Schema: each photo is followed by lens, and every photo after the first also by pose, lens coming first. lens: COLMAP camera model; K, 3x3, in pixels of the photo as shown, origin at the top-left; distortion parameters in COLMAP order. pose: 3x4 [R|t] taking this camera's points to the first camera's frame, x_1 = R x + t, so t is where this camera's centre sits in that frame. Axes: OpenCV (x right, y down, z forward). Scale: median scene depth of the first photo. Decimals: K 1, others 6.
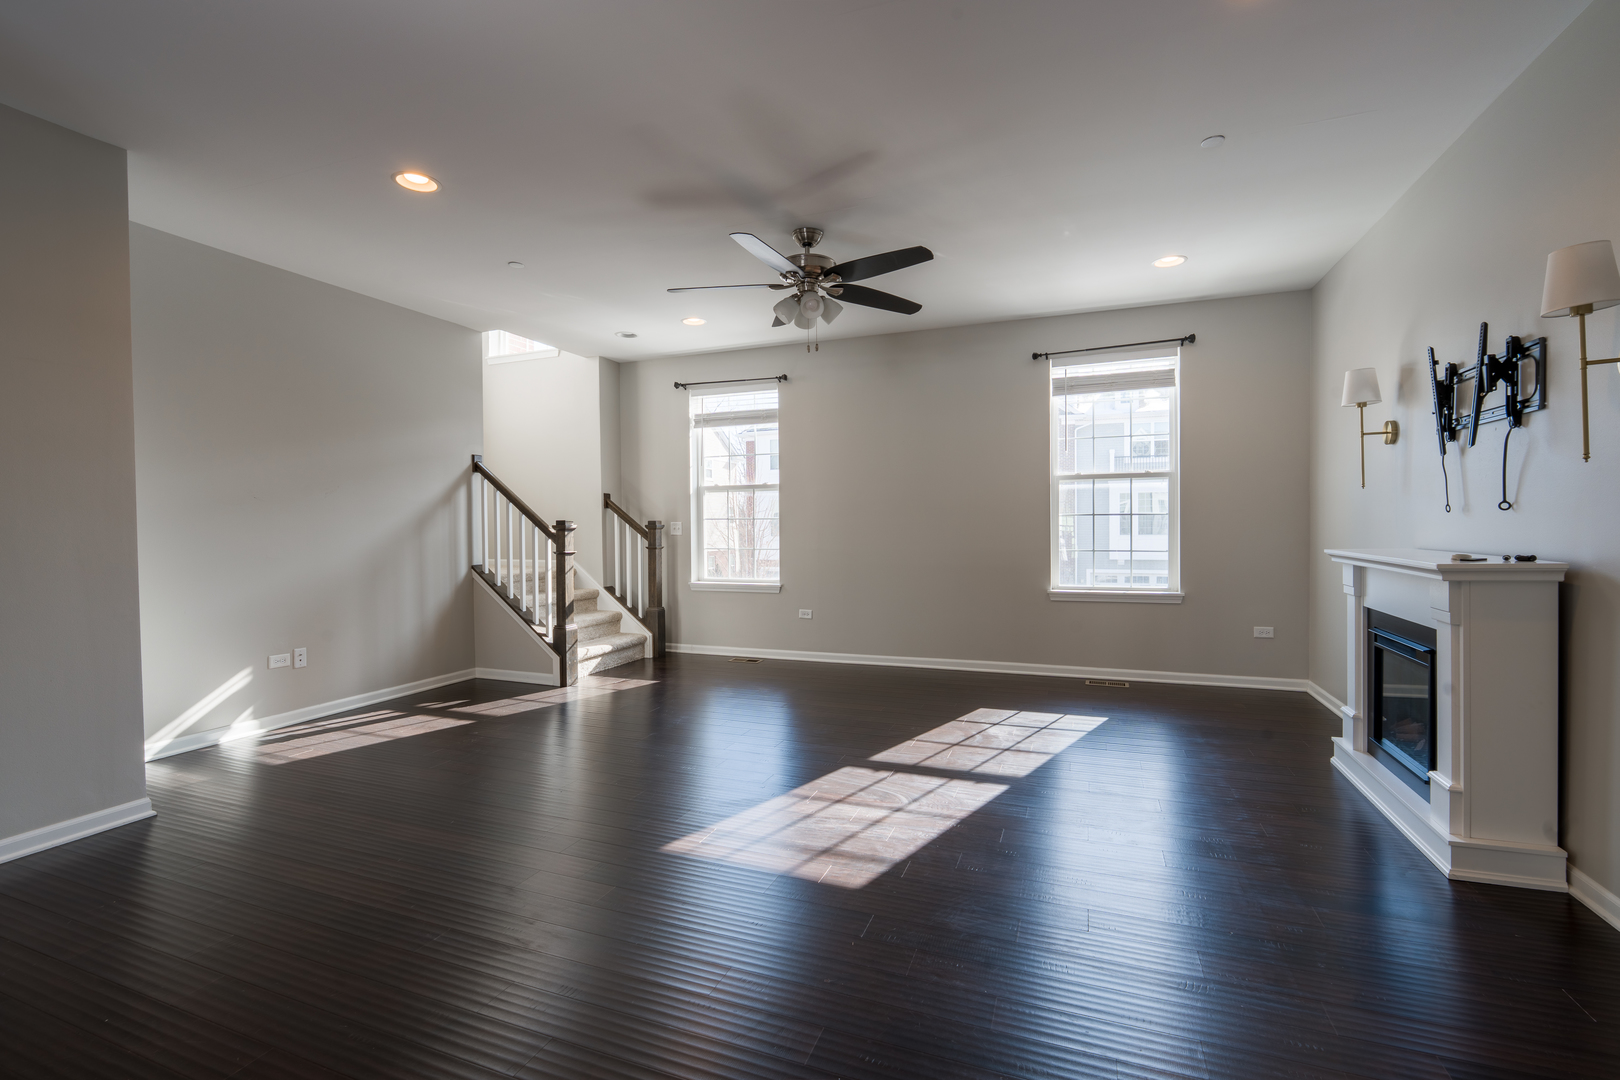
lens RADIAL K [[728.5, 0, 813.2], [0, 728.5, 532.5], [0, 0, 1]] dist [-0.009609, 0.001641]
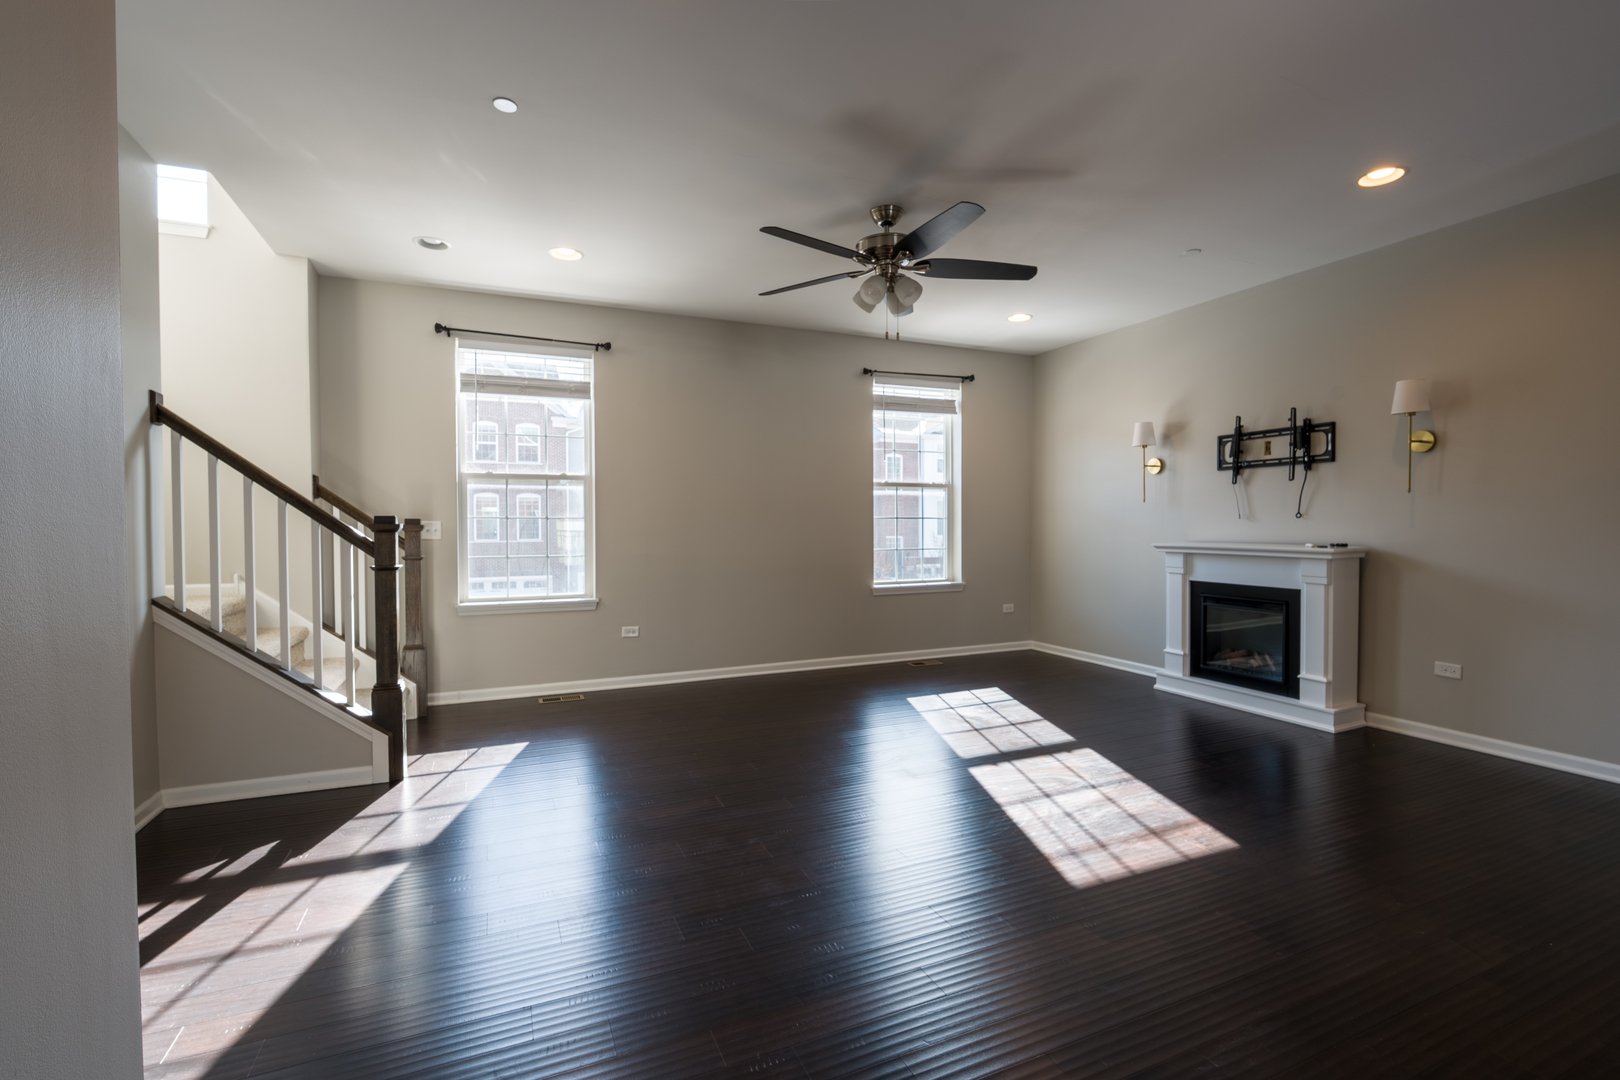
lens RADIAL K [[728.5, 0, 814.1], [0, 728.5, 534.5], [0, 0, 1]] dist [-0.009609, 0.001641]
pose [[0.700010, -0.003707, 0.714124, -0.564192], [0.005552, 0.999985, -0.000252, 0.001192], [-0.714112, 0.004141, 0.700019, 0.317918]]
